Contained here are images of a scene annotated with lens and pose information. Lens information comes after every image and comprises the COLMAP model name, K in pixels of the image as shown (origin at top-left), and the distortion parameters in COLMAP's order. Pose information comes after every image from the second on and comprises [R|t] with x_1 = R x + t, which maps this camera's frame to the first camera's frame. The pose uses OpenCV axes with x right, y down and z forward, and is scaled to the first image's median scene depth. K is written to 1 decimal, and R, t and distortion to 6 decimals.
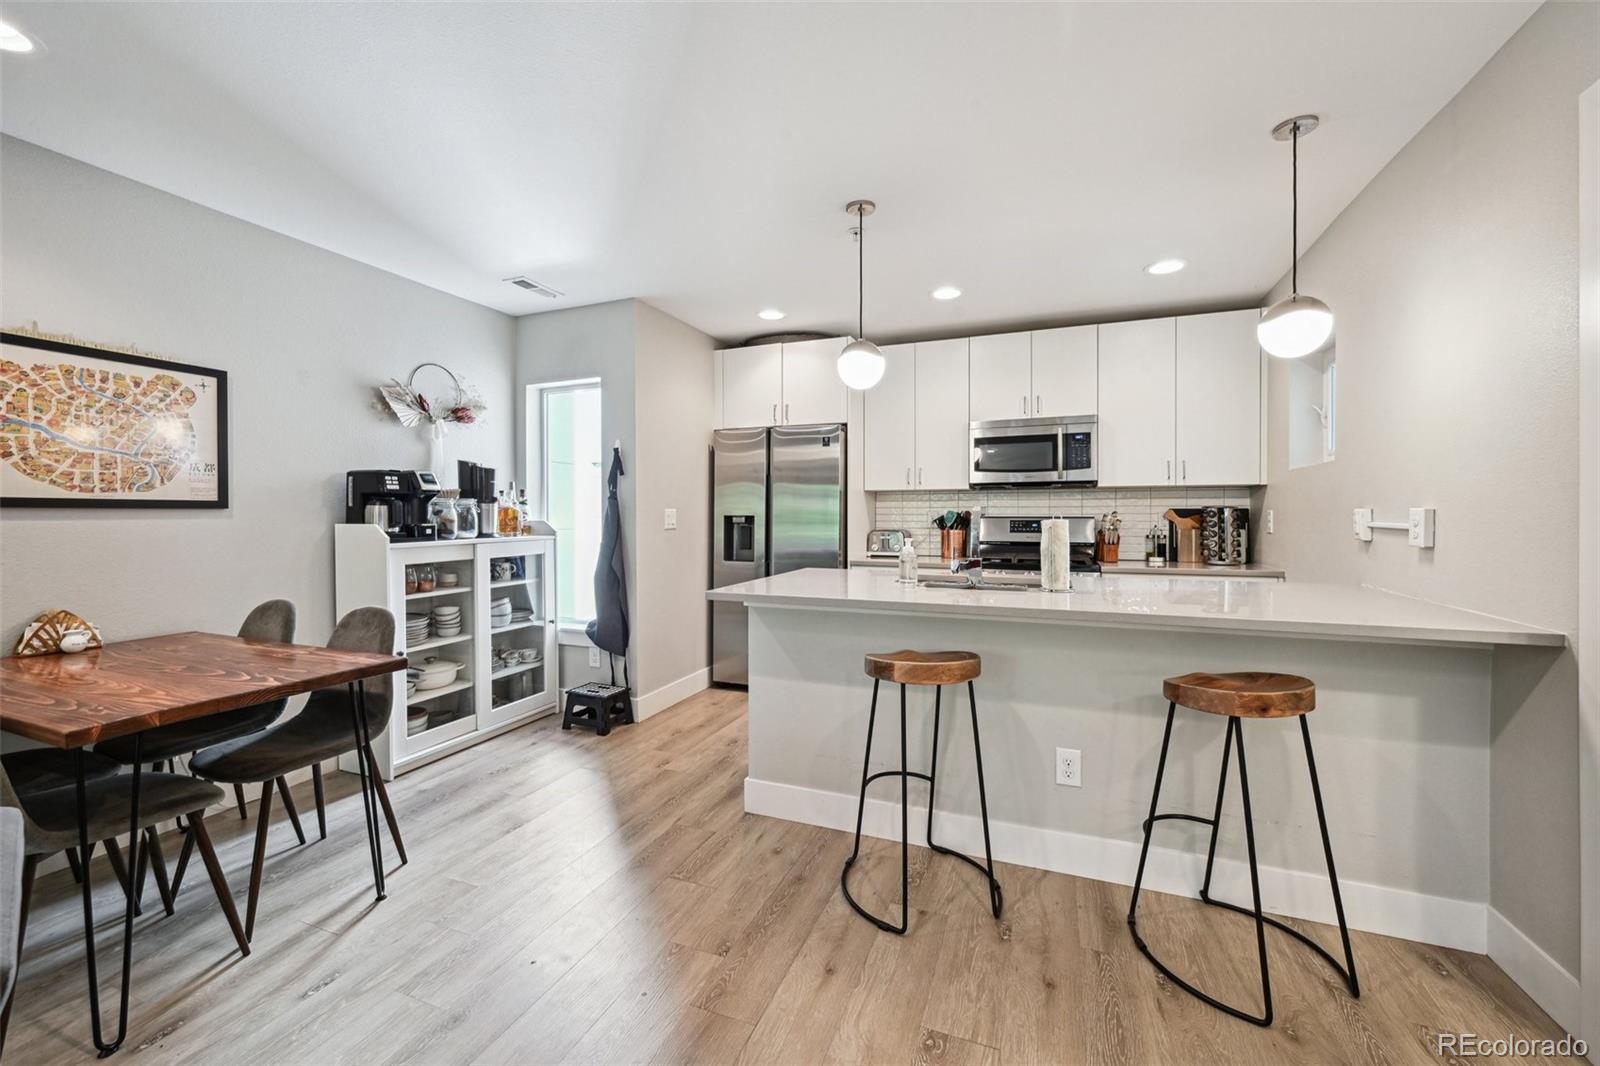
lens RADIAL K [[636.1, 0, 800.2], [0, 636.1, 526.9], [0, 0, 1]] dist [-0.000692, -0.000016]
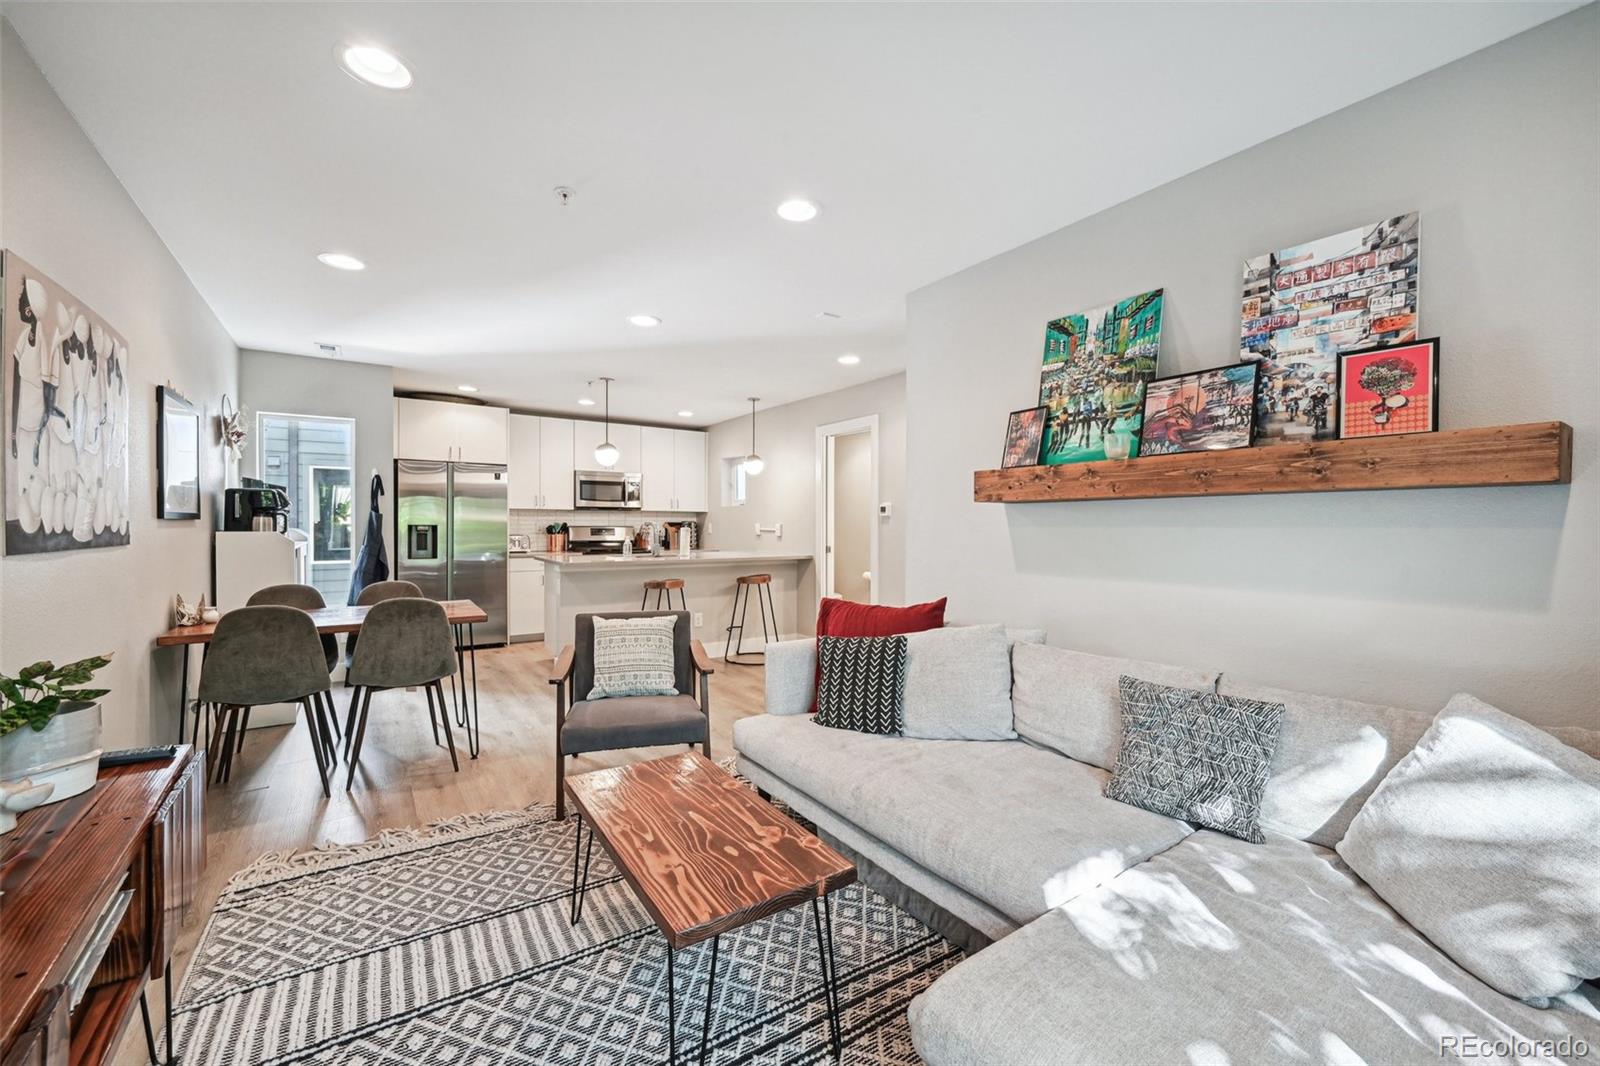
lens RADIAL K [[636.1, 0, 800.2], [0, 636.1, 526.9], [0, 0, 1]] dist [-0.000692, -0.000016]
pose [[0.557104, 0.000436, 0.830443, -0.906042], [0.011036, 0.999908, -0.007928, 0.006570], [-0.830370, 0.013582, 0.557047, -0.492523]]
